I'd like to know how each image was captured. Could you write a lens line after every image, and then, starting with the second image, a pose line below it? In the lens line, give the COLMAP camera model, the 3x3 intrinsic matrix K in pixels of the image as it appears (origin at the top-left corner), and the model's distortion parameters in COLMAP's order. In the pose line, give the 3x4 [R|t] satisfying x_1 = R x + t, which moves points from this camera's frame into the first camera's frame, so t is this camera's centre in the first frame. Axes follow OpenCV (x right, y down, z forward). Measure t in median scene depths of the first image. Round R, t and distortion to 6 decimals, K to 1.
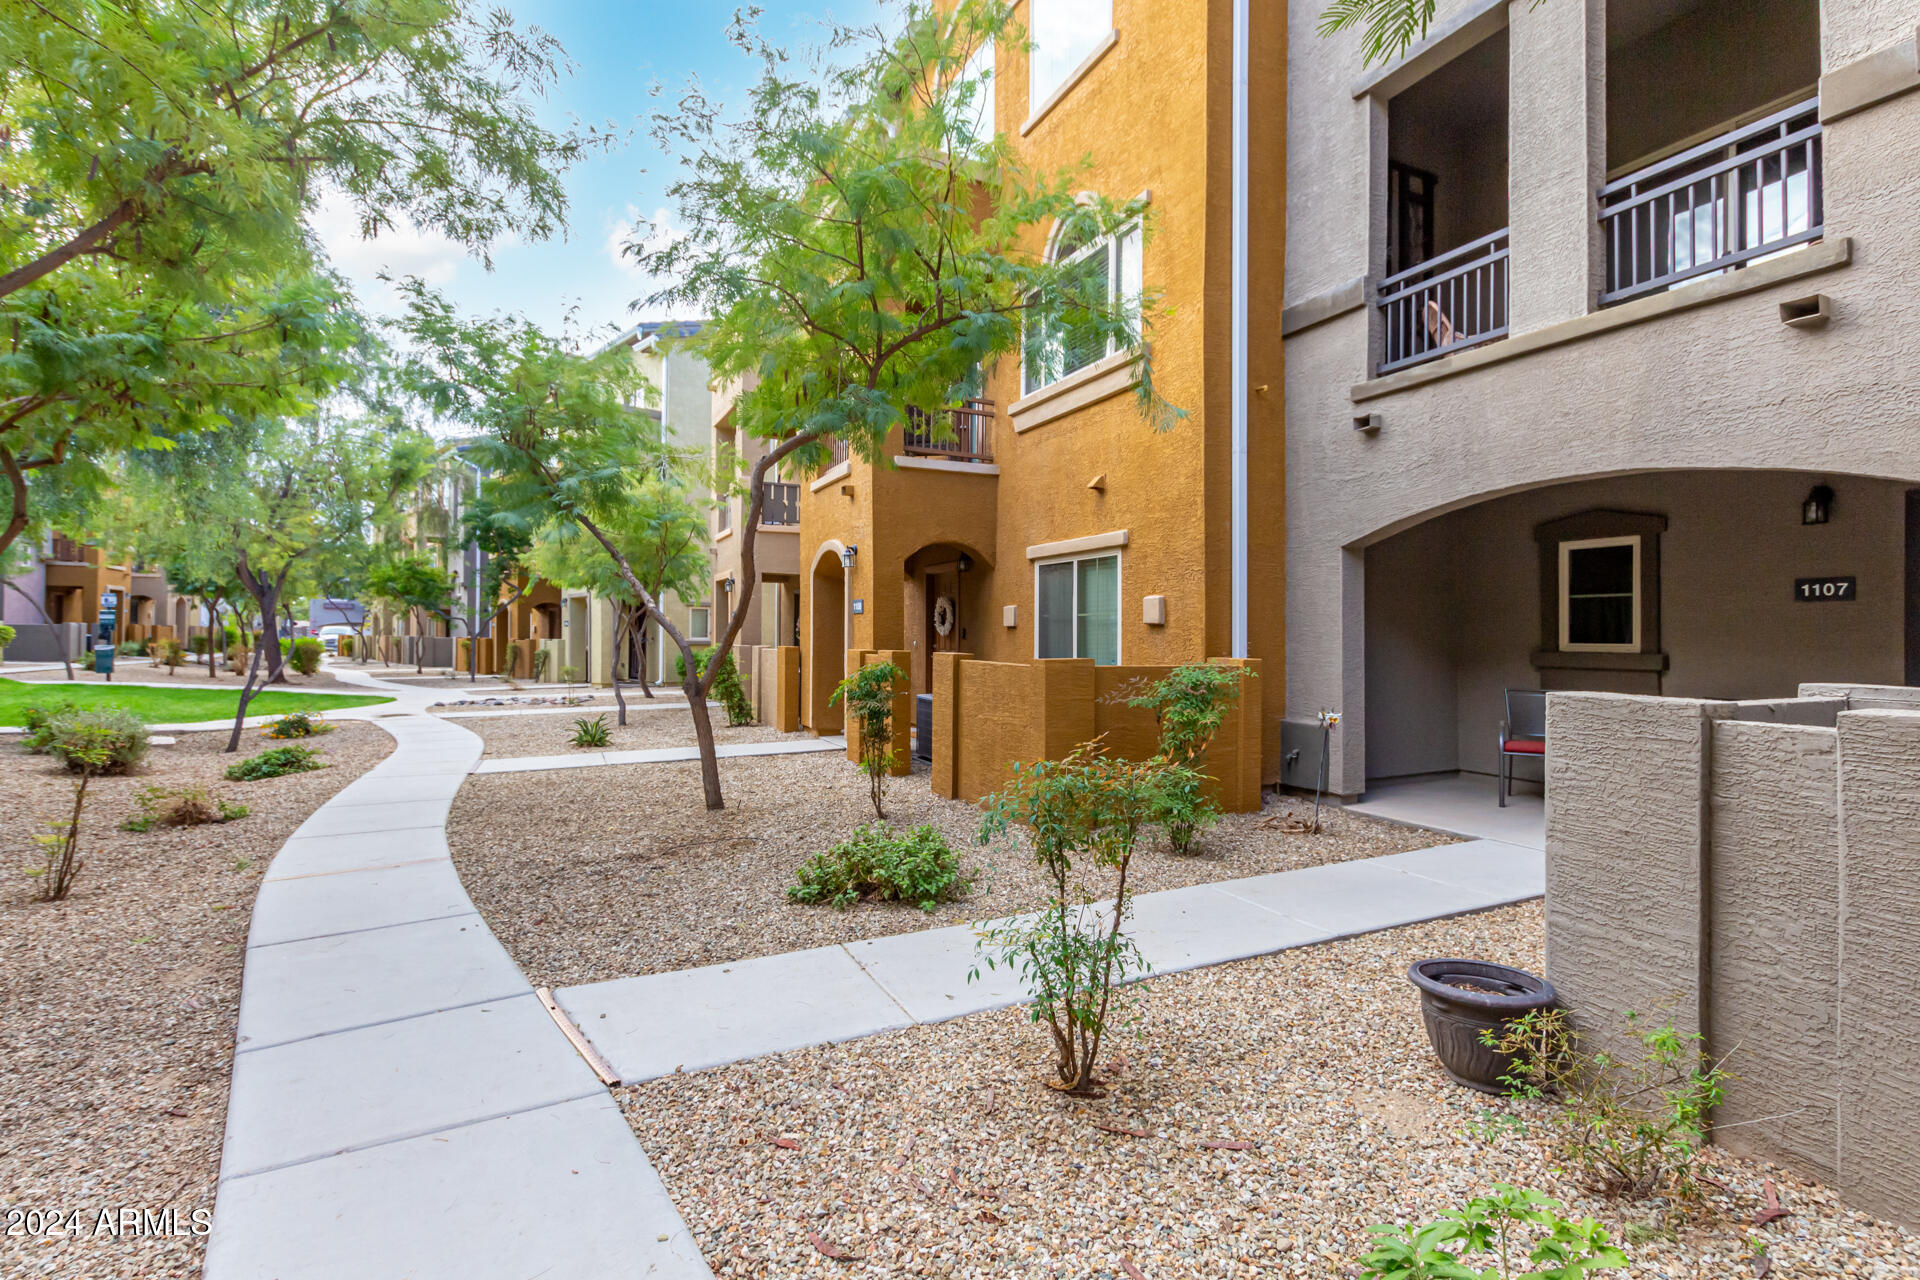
lens RADIAL K [[878.5, 0, 942.1], [0, 878.5, 637.5], [0, 0, 1]] dist [0.001080, 0.001174]
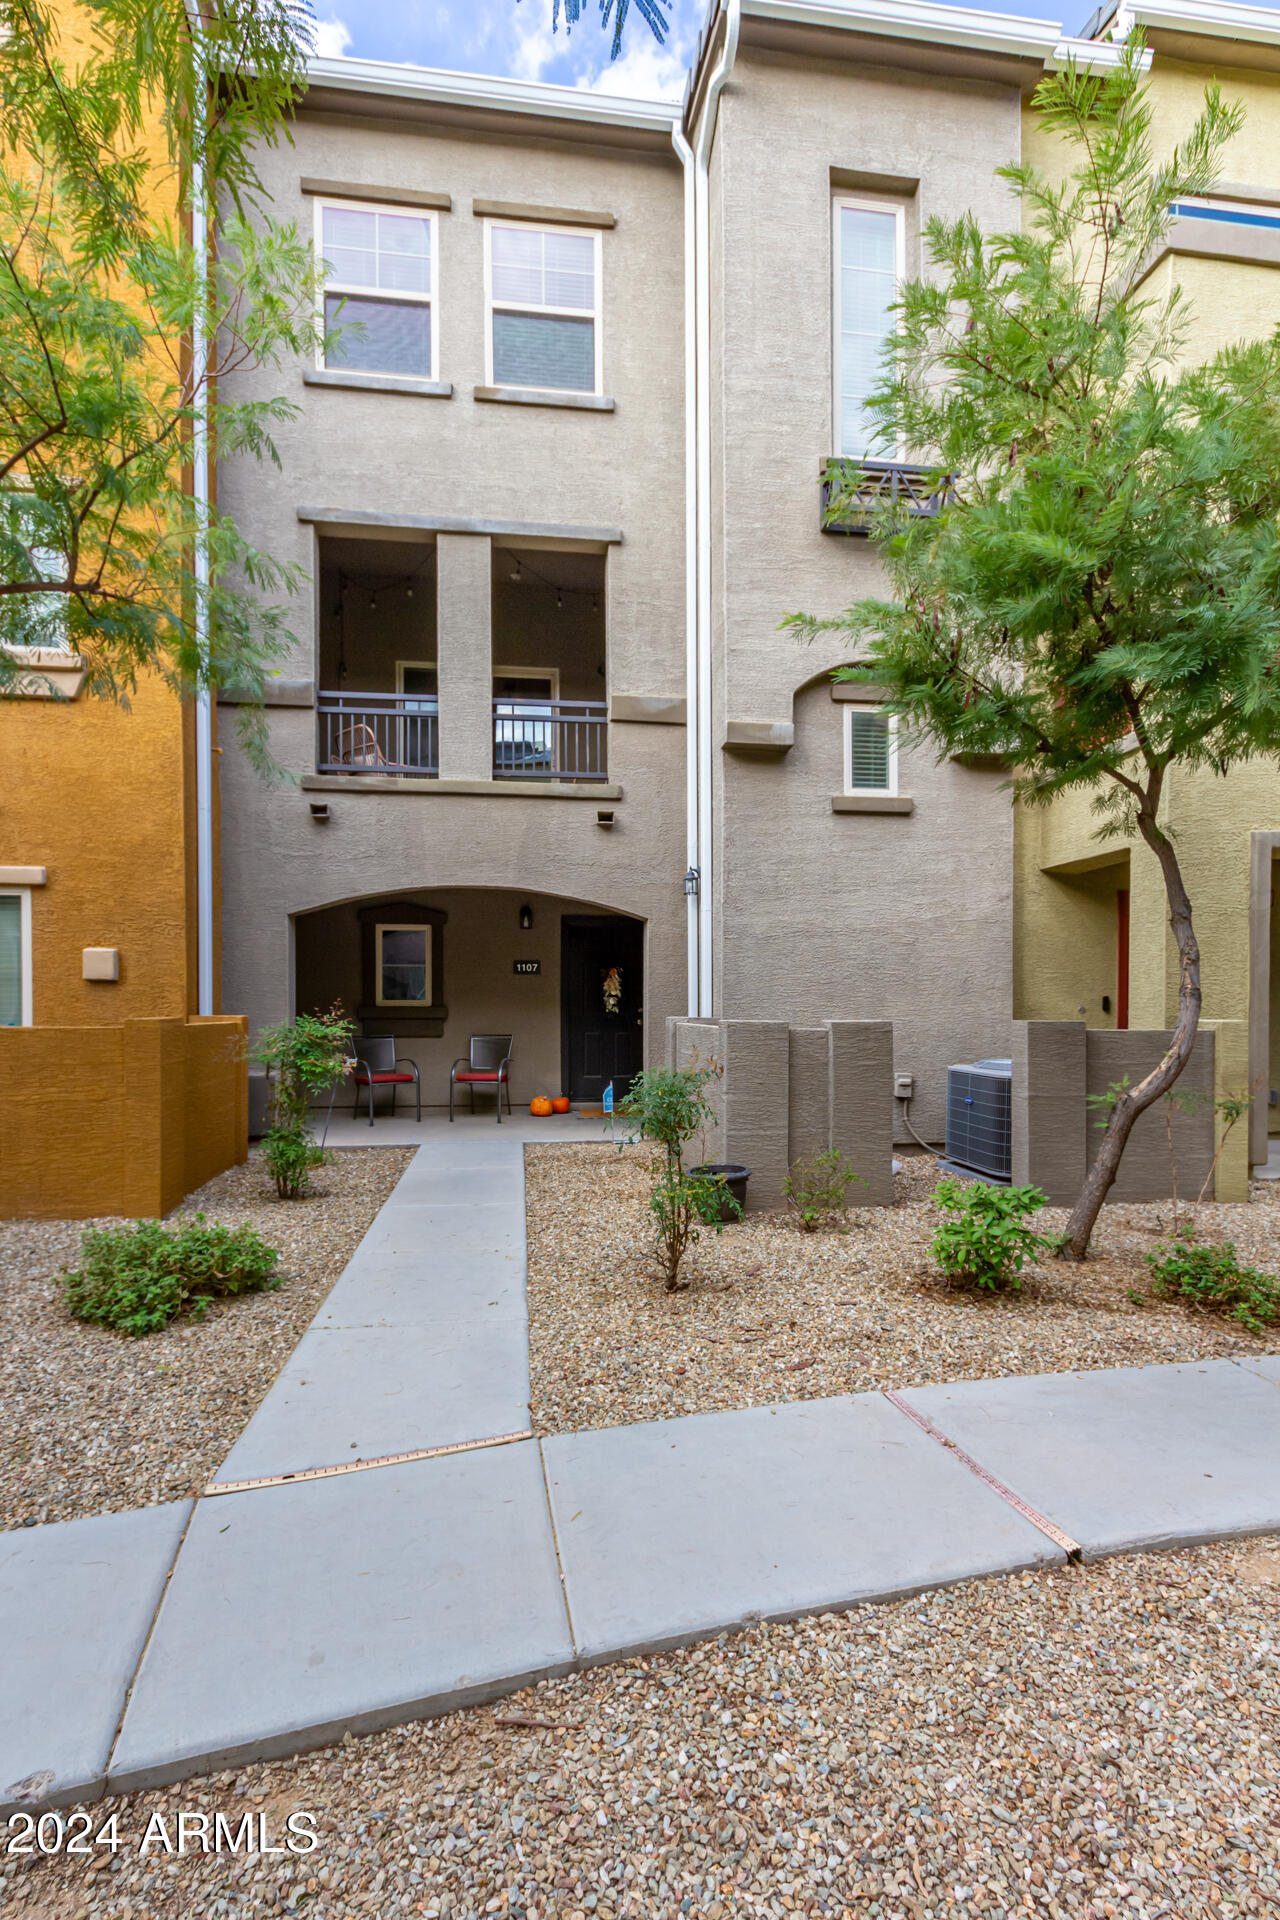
lens RADIAL K [[878.5, 0, 652.6], [0, 878.5, 1021.2], [0, 0, 1]] dist [0.001080, 0.001174]
pose [[0.303186, -0.025968, 0.952577, -0.501199], [0.002363, 0.999646, 0.026499, 0.004820], [-0.952928, -0.005783, 0.303140, 0.224734]]
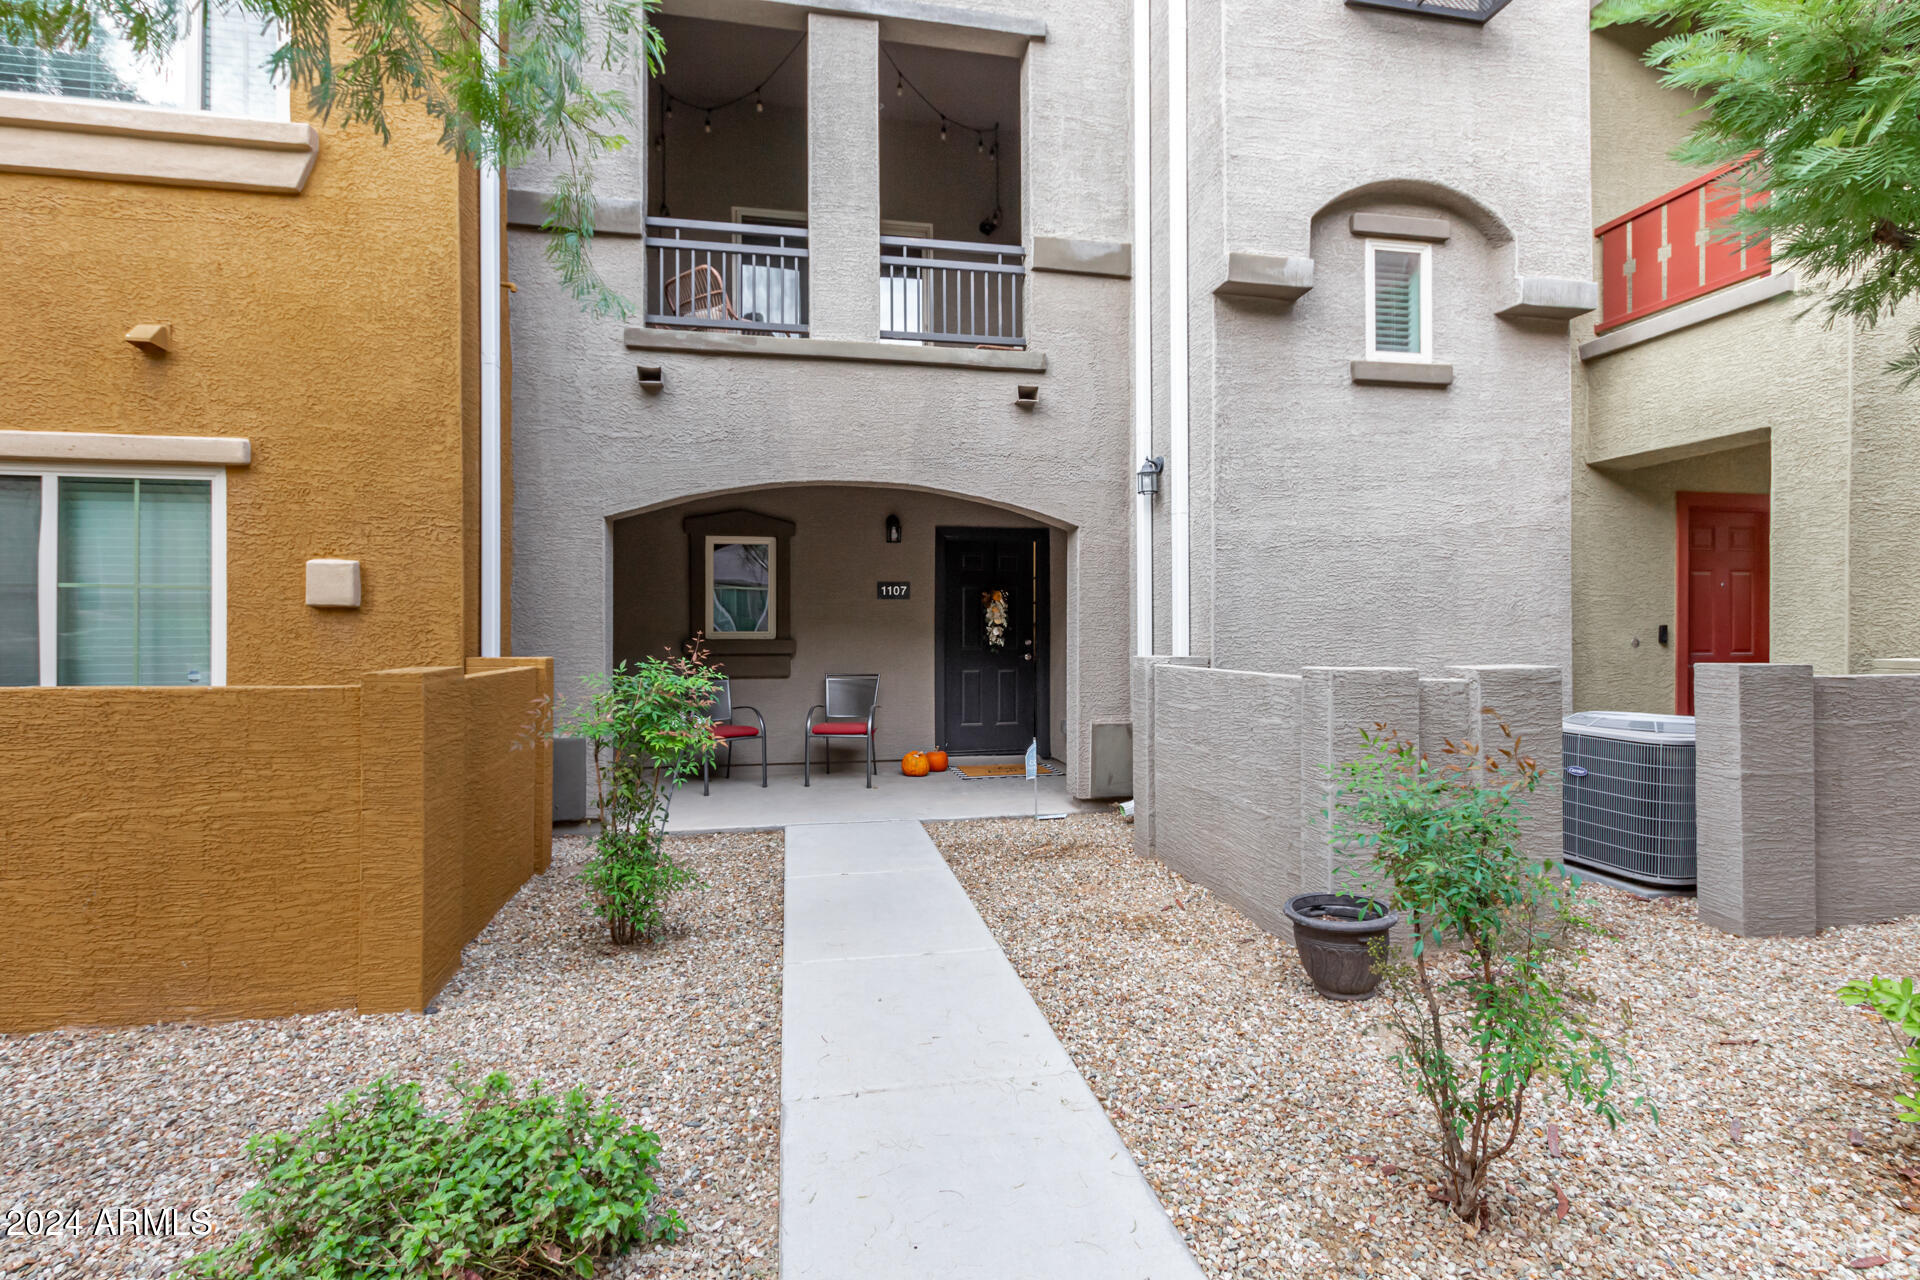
lens RADIAL K [[833.1, 0, 955.4], [0, 833.1, 632.3], [0, 0, 1]] dist [0.001831, -0.001633]
pose [[0.250244, -0.012199, 0.968106, -0.233524], [0.004744, 0.999924, 0.011374, -0.002541], [-0.968171, 0.001746, 0.250283, 0.509105]]
